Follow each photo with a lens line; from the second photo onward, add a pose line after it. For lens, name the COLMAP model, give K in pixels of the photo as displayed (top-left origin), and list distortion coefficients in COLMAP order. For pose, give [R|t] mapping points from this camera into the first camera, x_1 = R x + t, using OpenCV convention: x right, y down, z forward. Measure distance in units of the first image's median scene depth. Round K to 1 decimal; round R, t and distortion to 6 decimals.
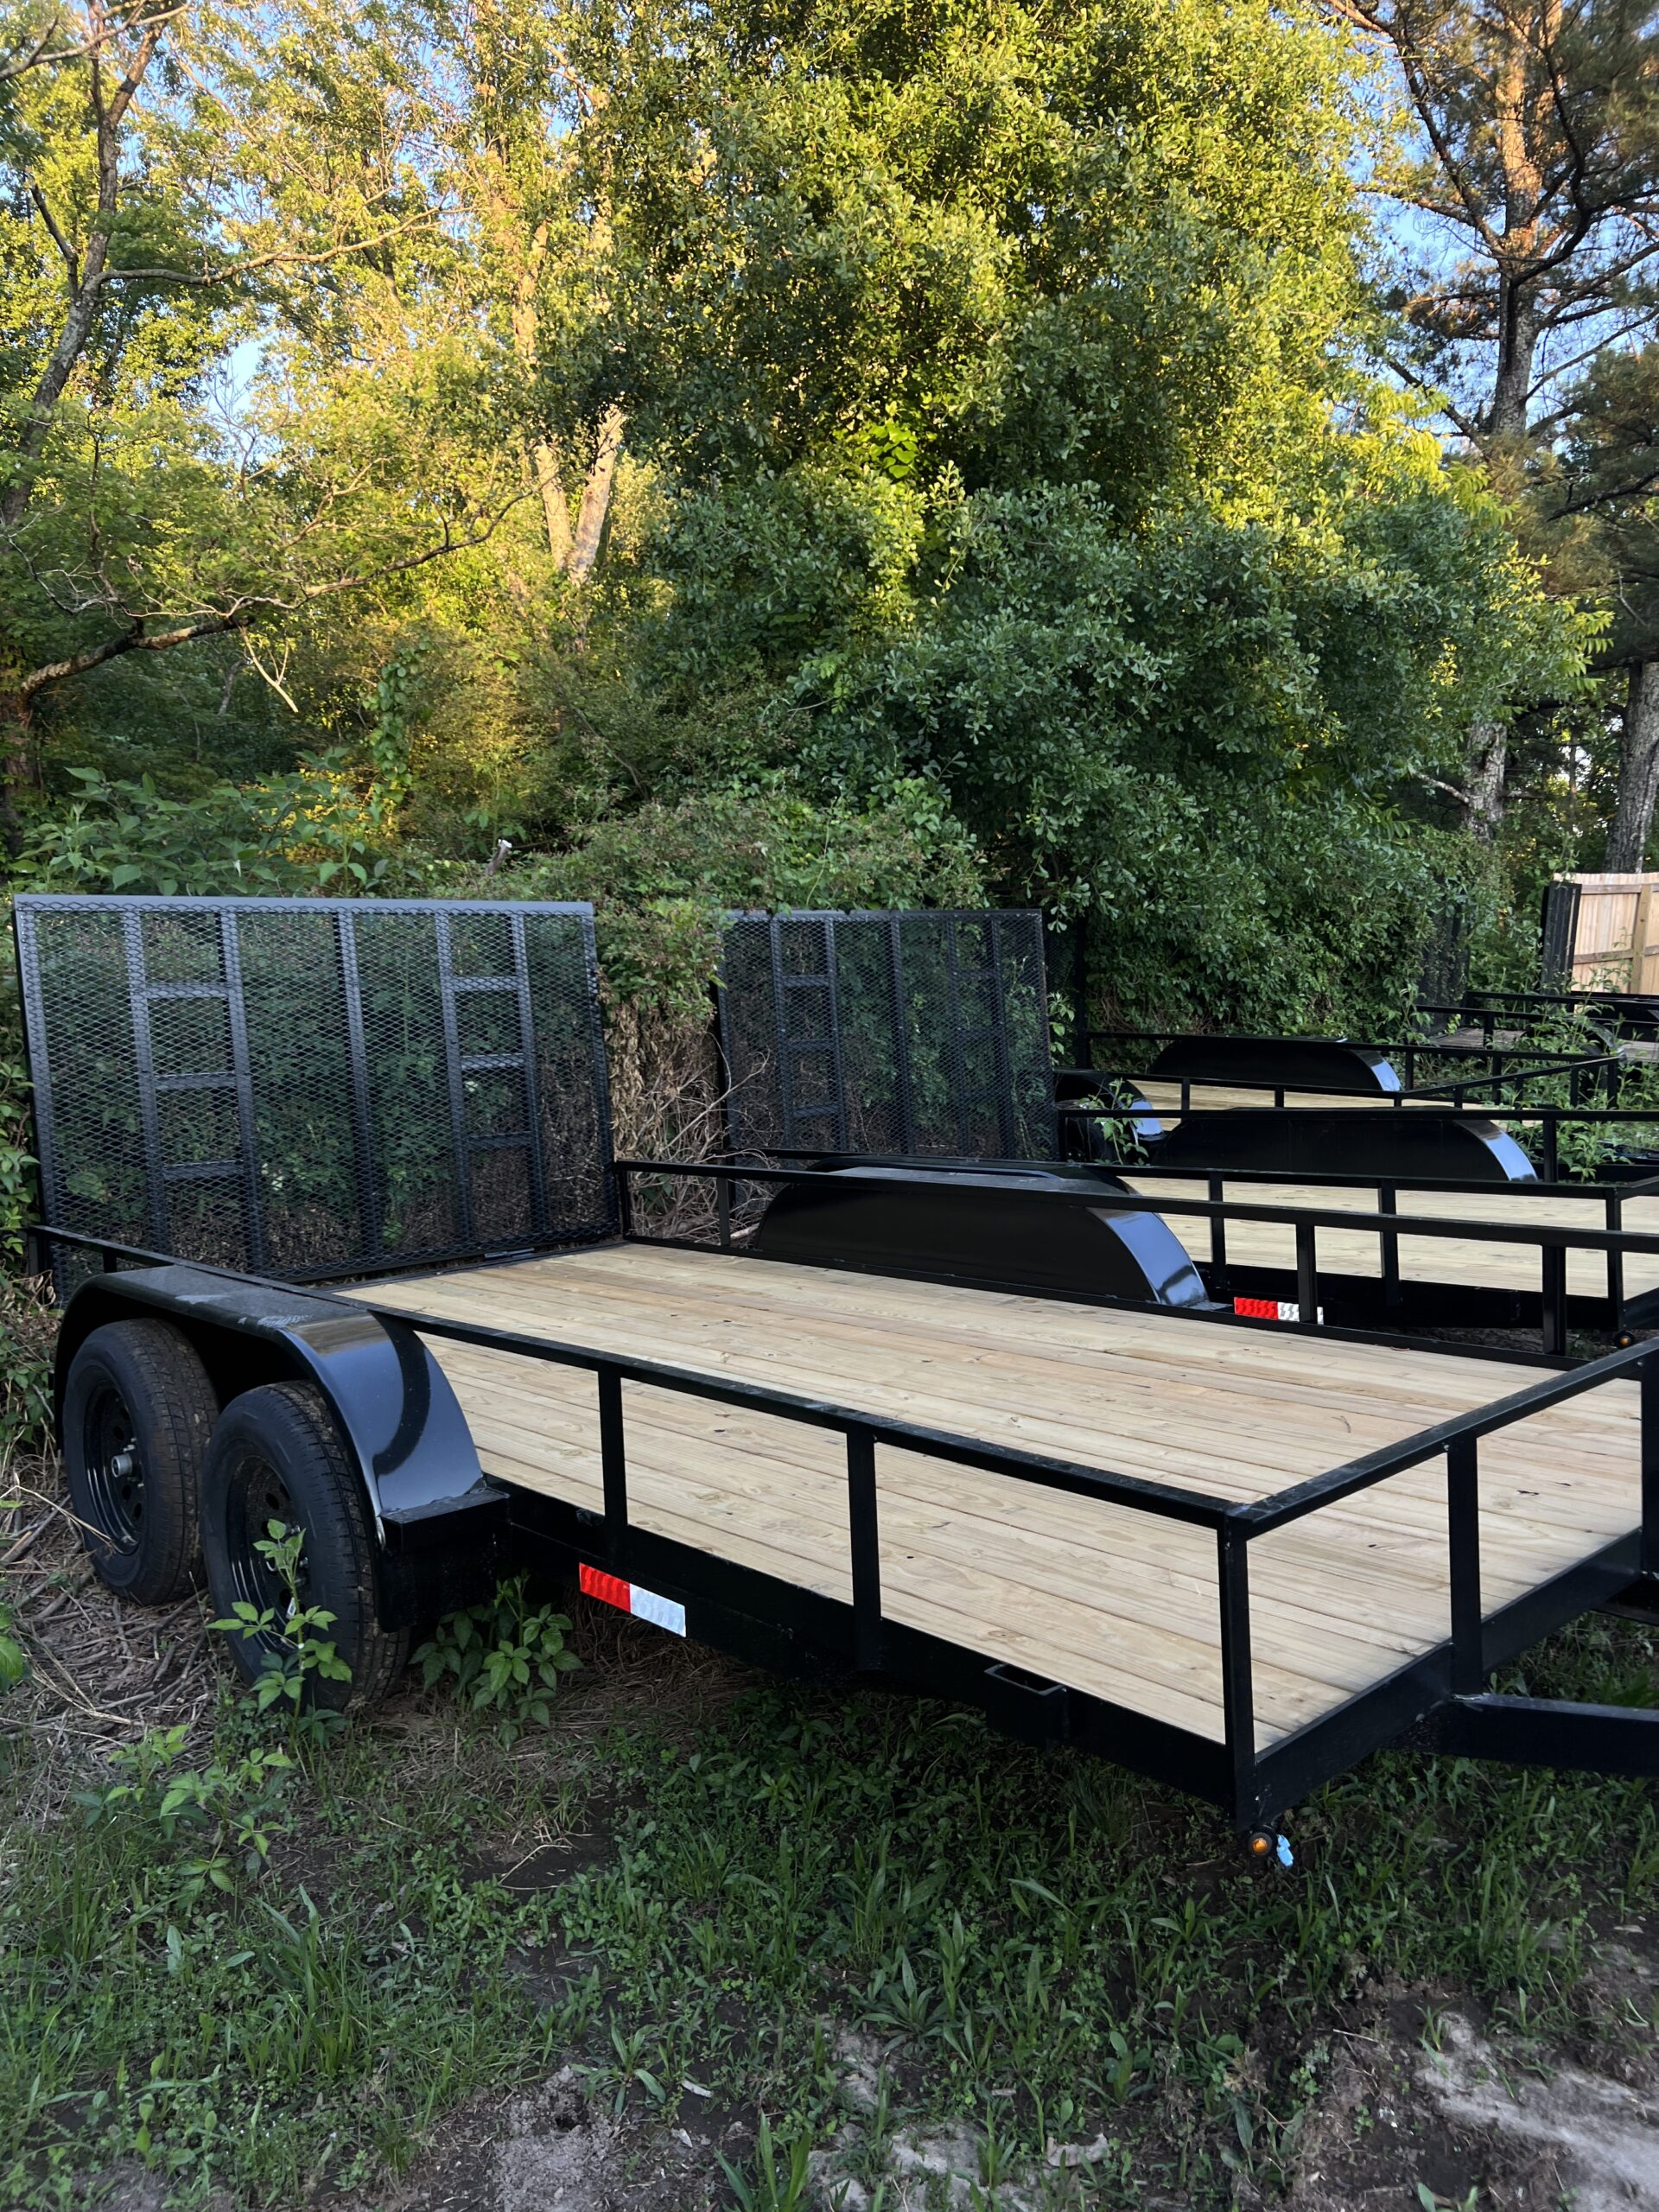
lens RADIAL K [[1655.3, 0, 834.7], [0, 1655.3, 1122.1], [0, 0, 1]] dist [0.060391, -0.065006]
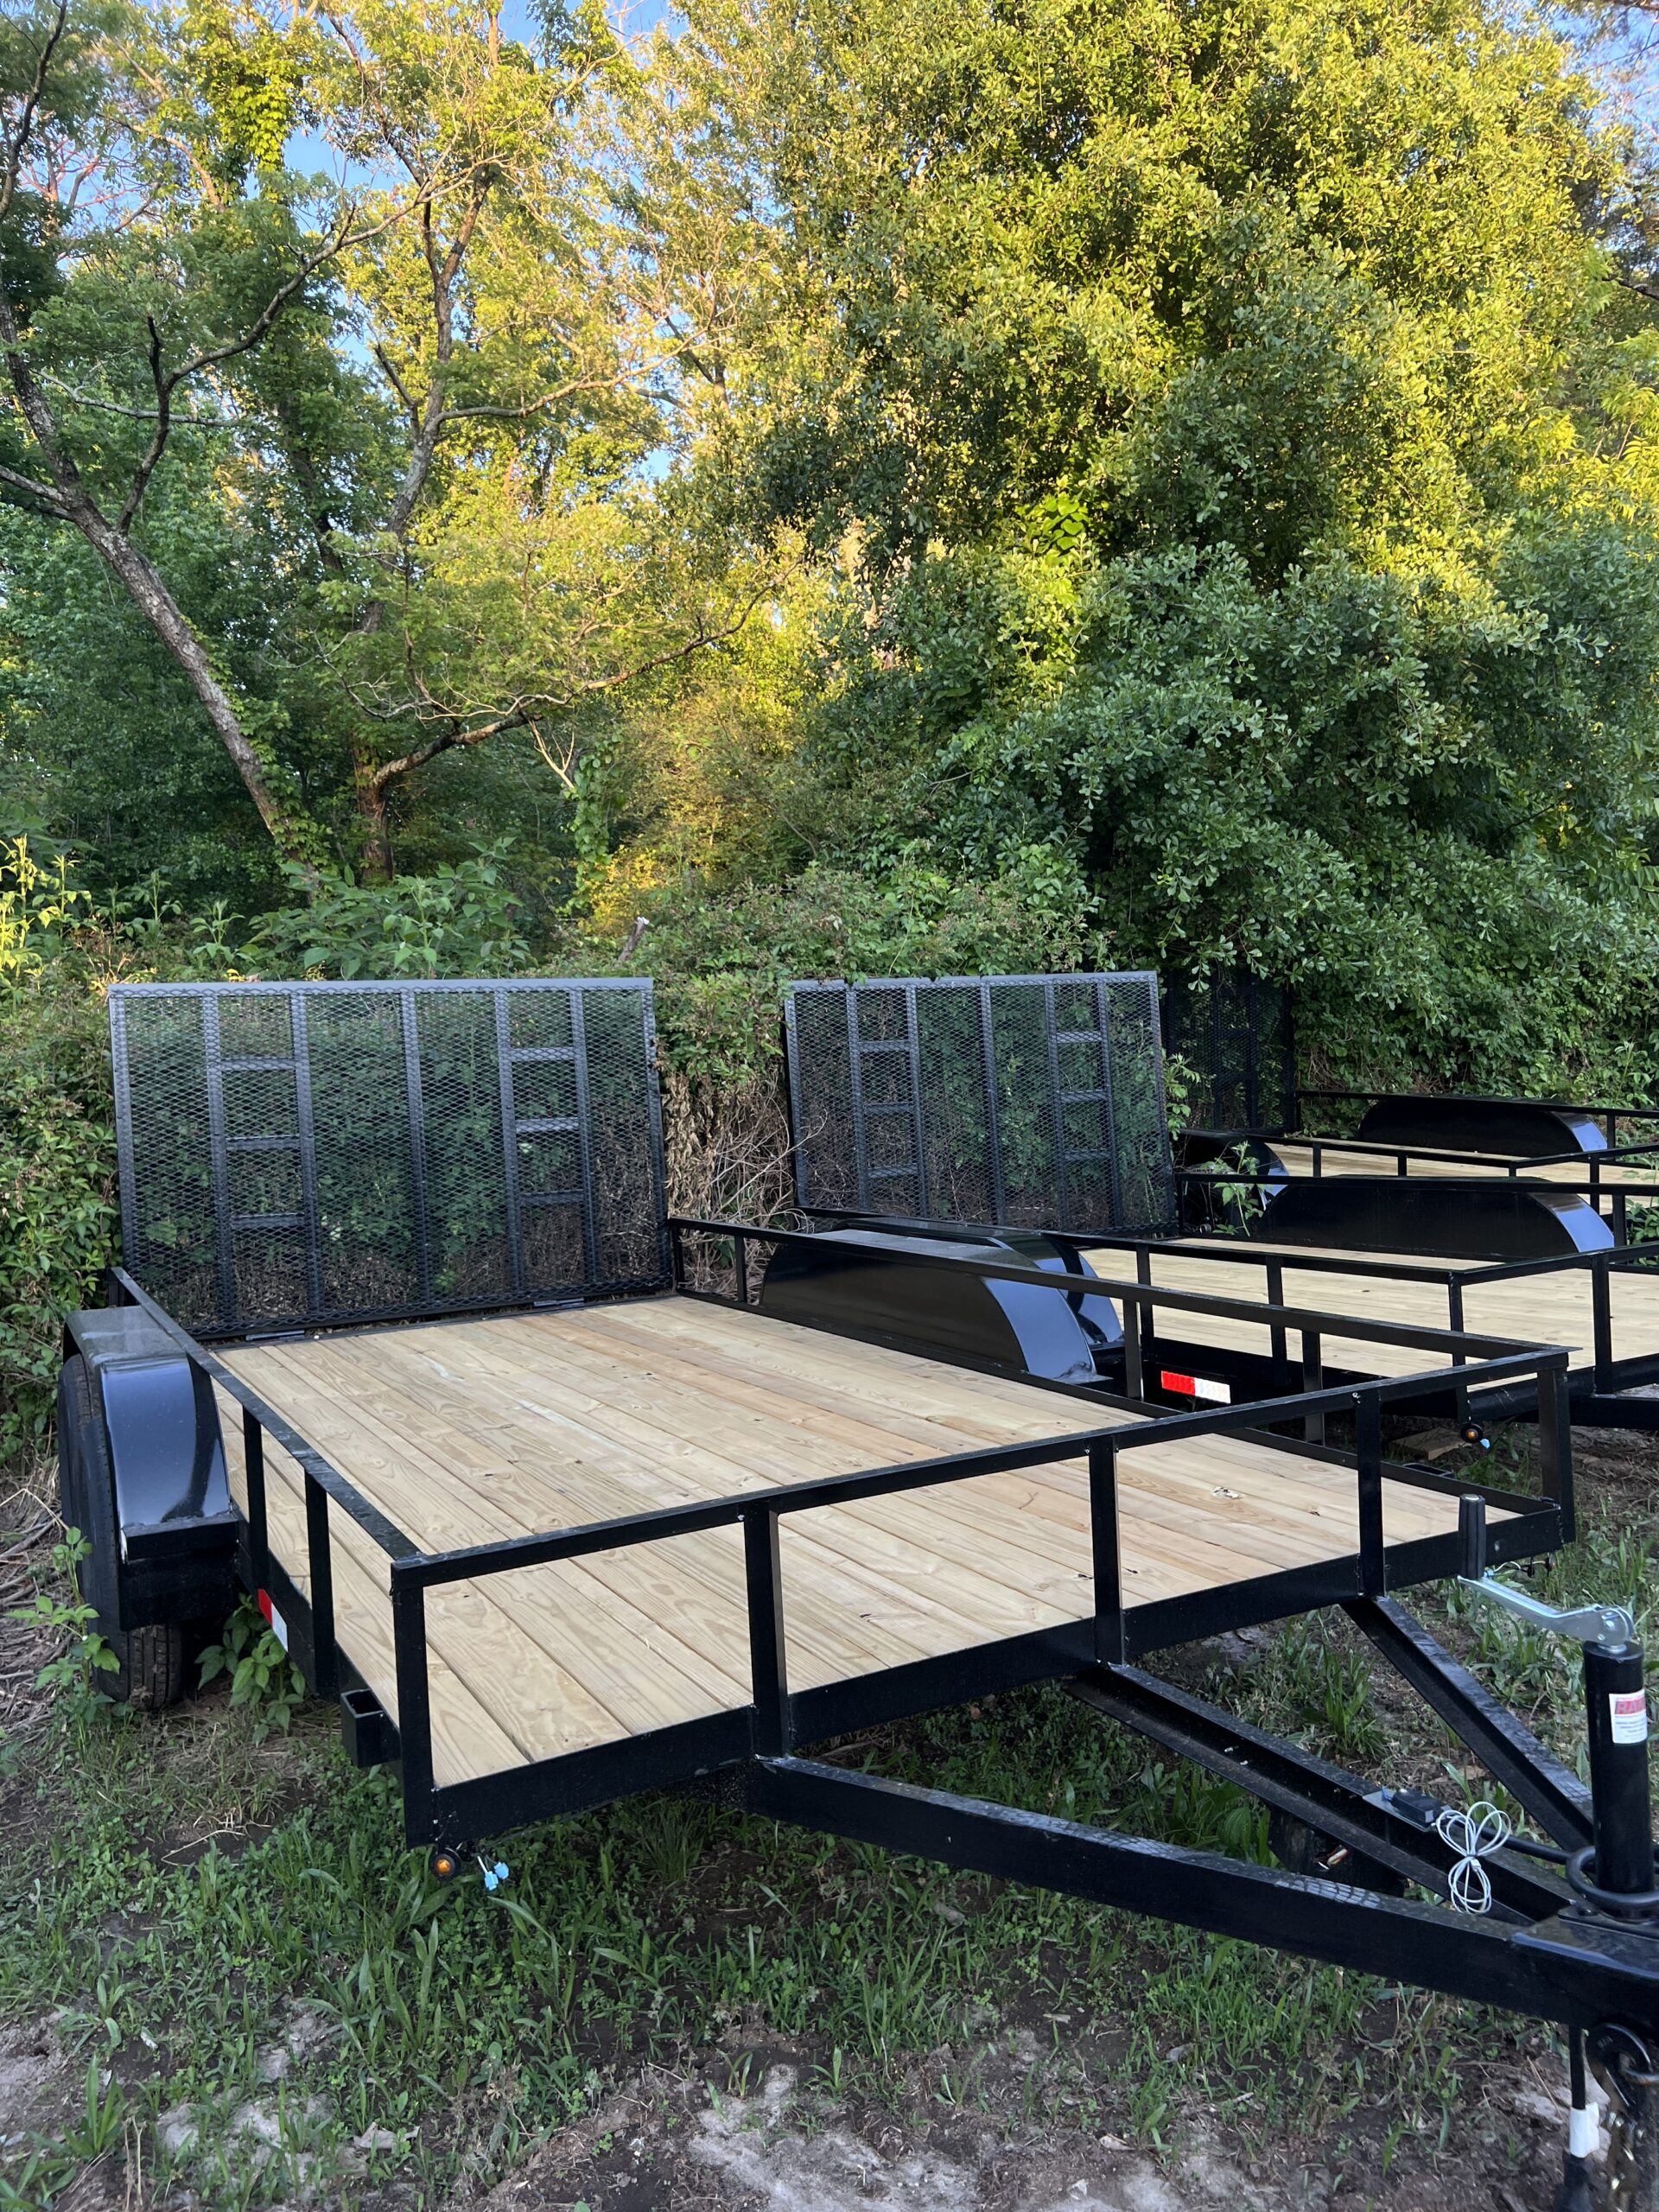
lens RADIAL K [[1653.0, 0, 829.5], [0, 1653.0, 1106.0], [0, 0, 1]] dist [0.058030, -0.062072]
pose [[0.970280, 0.003462, -0.241960, 0.166021], [-0.012884, 0.999219, -0.037365, -0.007518], [0.241642, 0.039372, 0.969567, -0.007738]]
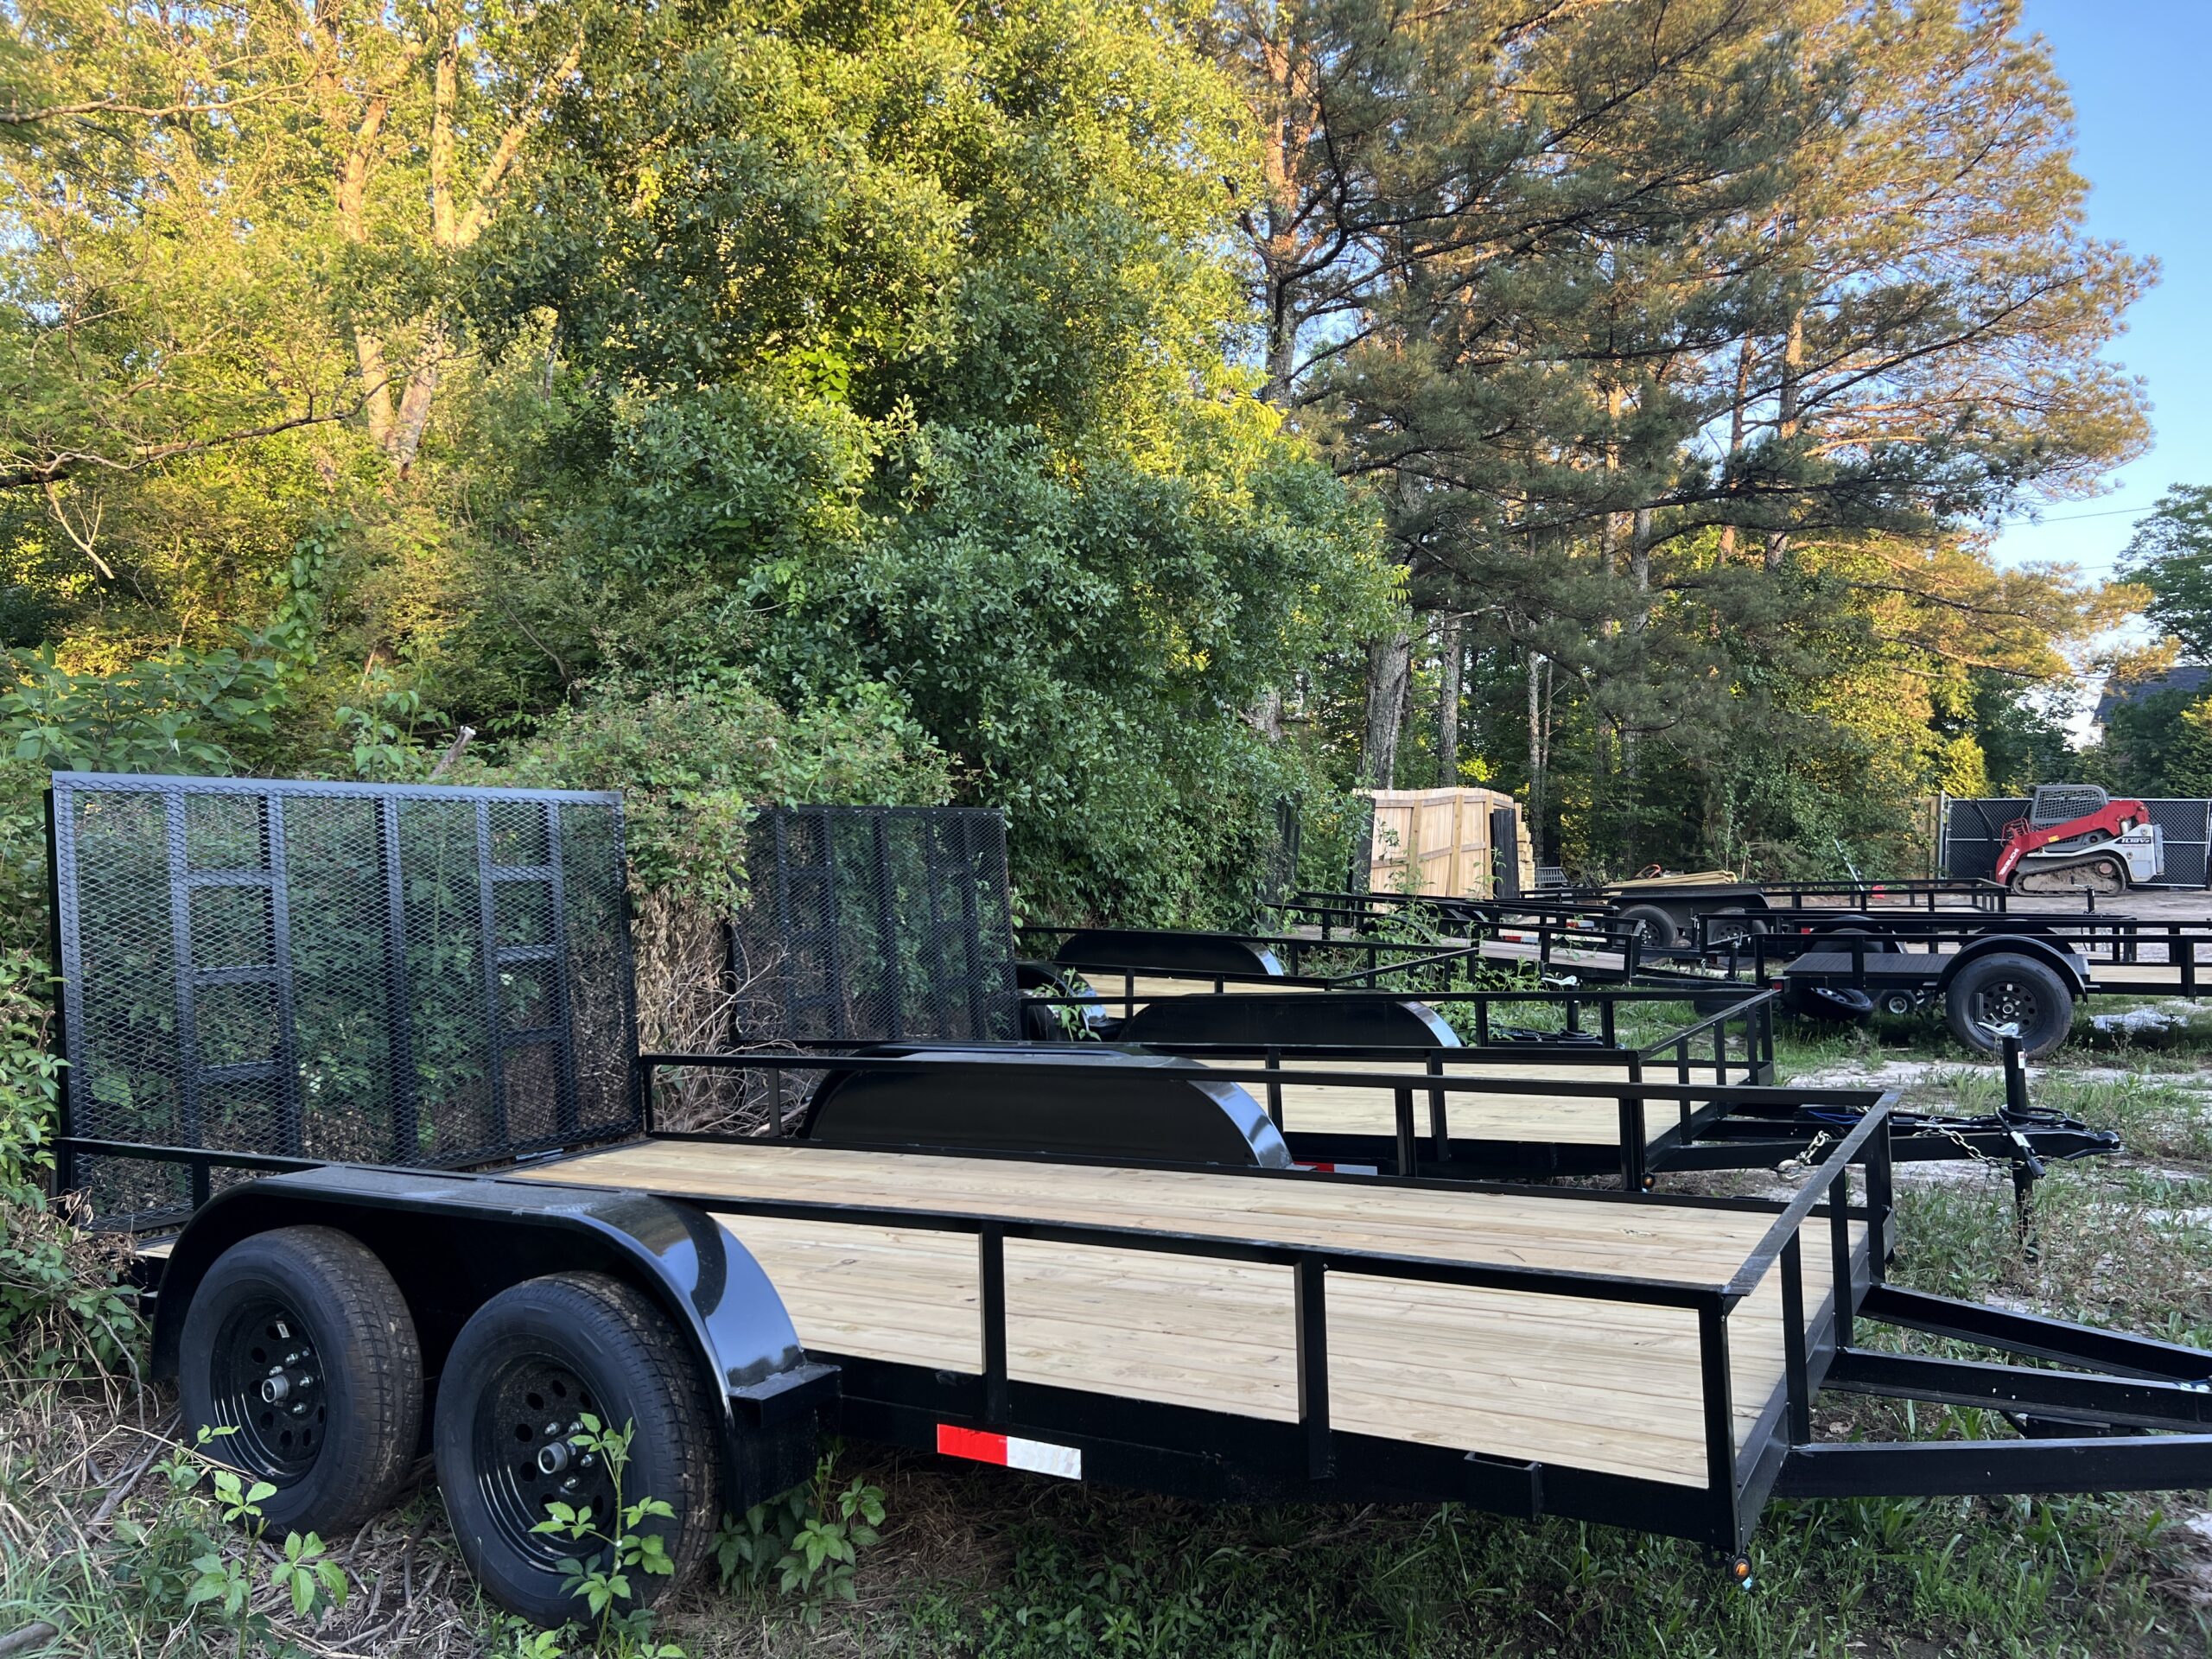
lens RADIAL K [[1653.0, 0, 1094.0], [0, 1653.0, 834.5], [0, 0, 1]] dist [0.058030, -0.062072]
pose [[0.955802, 0.017050, 0.293517, -0.123431], [0.015917, 0.993853, -0.109562, 0.004430], [-0.293581, 0.109392, 0.949655, -0.020014]]
